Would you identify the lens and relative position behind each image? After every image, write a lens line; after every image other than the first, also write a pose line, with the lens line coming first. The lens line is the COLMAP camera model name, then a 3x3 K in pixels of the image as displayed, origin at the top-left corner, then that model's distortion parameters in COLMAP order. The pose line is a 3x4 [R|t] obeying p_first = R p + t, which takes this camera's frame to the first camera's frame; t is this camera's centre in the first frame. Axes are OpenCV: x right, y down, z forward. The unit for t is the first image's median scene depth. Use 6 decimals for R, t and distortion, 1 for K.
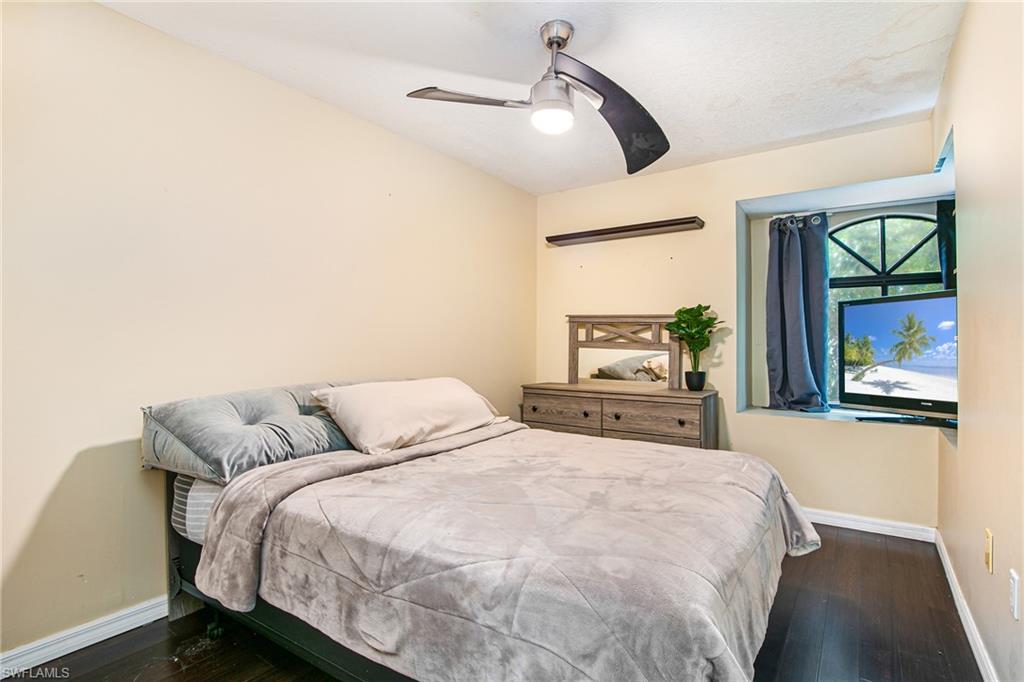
lens RADIAL K [[483.1, 0, 512.0], [0, 483.1, 341.0], [0, 0, 1]] dist [-0.026881, 0.001101]
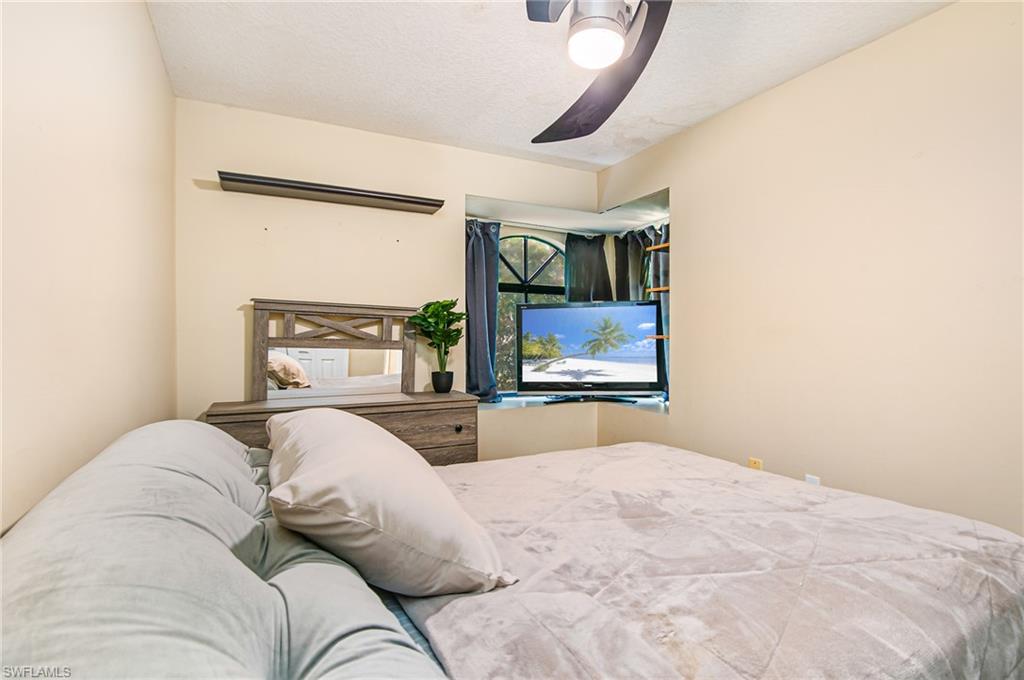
lens RADIAL K [[498.3, 0, 533.9], [0, 498.3, 341.2], [0, 0, 1]] dist [-0.028627, 0.000485]
pose [[0.473553, -0.004210, 0.880755, -0.357609], [-0.001614, 0.999983, 0.005648, 0.000757], [-0.880764, -0.004096, 0.473538, 0.395838]]
